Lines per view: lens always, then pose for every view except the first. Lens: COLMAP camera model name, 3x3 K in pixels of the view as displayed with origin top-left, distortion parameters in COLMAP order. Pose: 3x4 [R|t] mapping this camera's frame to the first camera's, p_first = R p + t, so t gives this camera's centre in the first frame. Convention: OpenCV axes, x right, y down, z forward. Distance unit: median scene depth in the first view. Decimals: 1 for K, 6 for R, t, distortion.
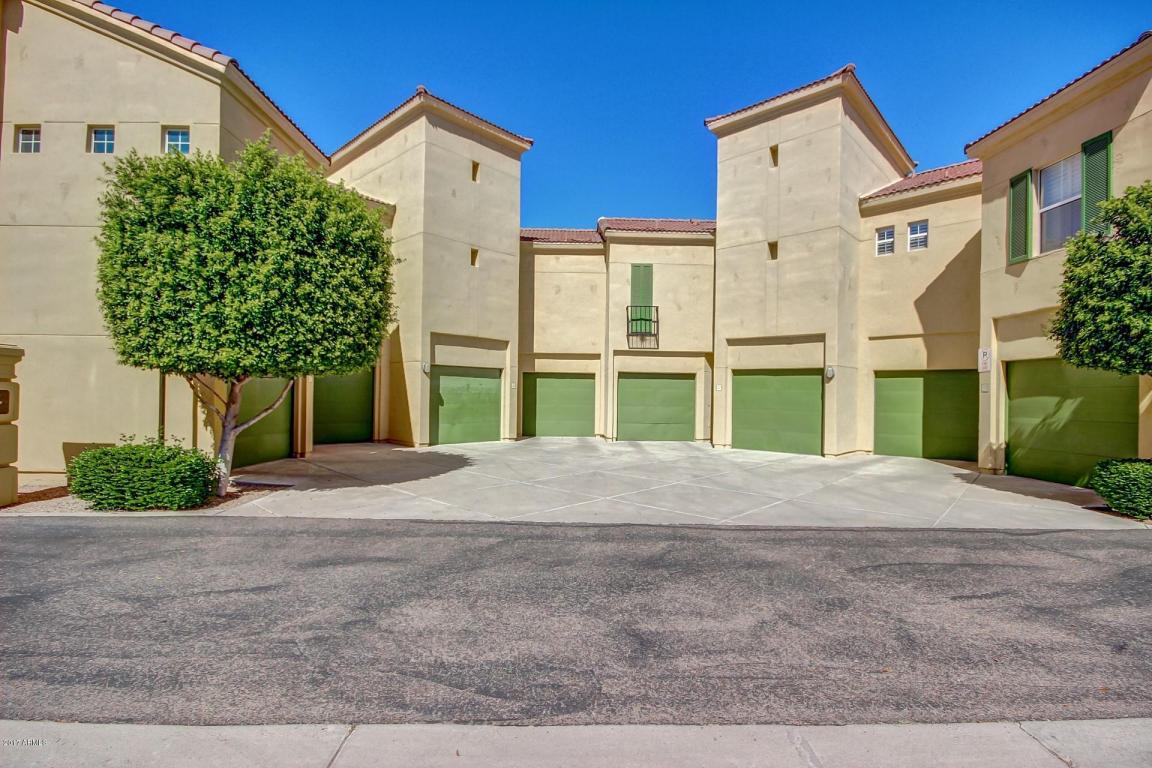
lens RADIAL K [[535.1, 0, 573.7], [0, 535.1, 390.8], [0, 0, 1]] dist [-0.000173, -0.001244]
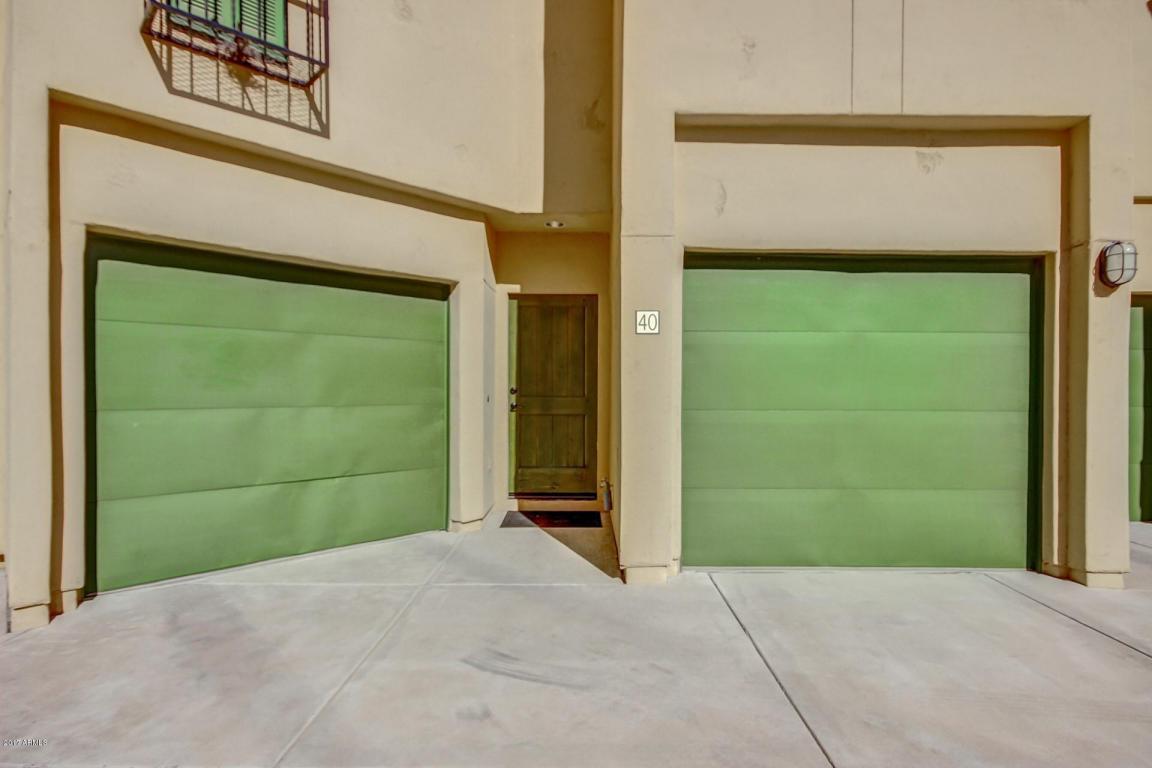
lens RADIAL K [[620.4, 0, 577.1], [0, 620.4, 389.4], [0, 0, 1]] dist [0.001890, -0.000899]
pose [[0.733816, -0.013955, 0.679205, 0.076015], [0.002015, 0.999829, 0.018367, 0.020231], [-0.679345, -0.012110, 0.733719, 0.914532]]
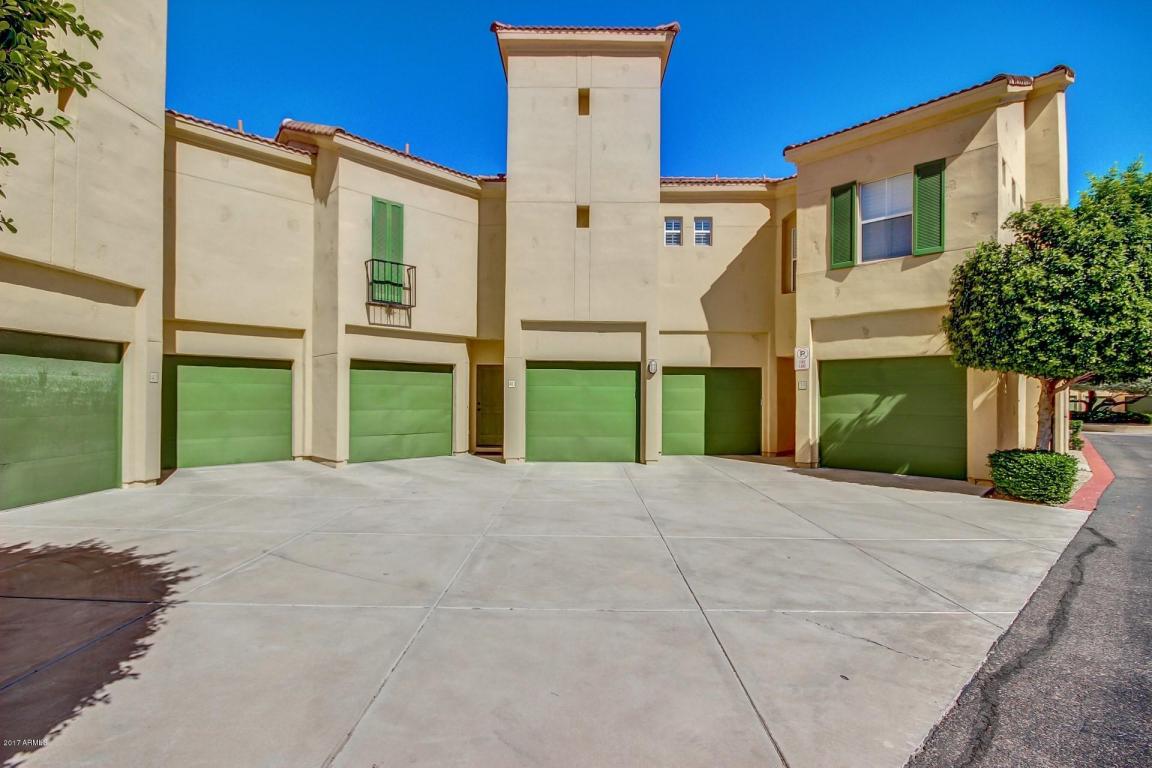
lens RADIAL K [[535.1, 0, 573.7], [0, 535.1, 390.8], [0, 0, 1]] dist [-0.000173, -0.001244]
pose [[0.730119, -0.003225, 0.683313, -0.204506], [-0.001672, 0.999977, 0.006507, -0.001135], [-0.683318, -0.005893, 0.730097, 0.423897]]
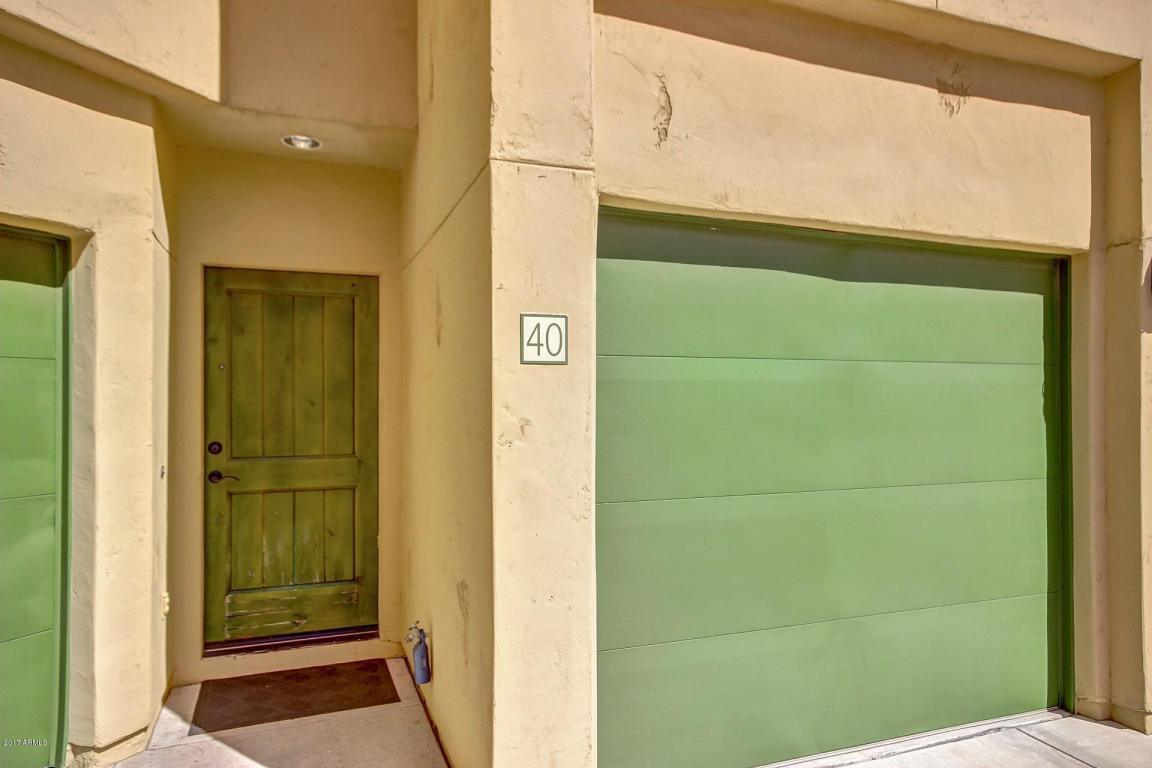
lens RADIAL K [[741.9, 0, 575.0], [0, 741.9, 387.3], [0, 0, 1]] dist [0.013704, 0.002007]
pose [[0.426994, -0.007040, 0.904227, 0.150184], [-0.000203, 0.999969, 0.007881, 0.003096], [-0.904254, -0.003548, 0.426980, 1.031794]]
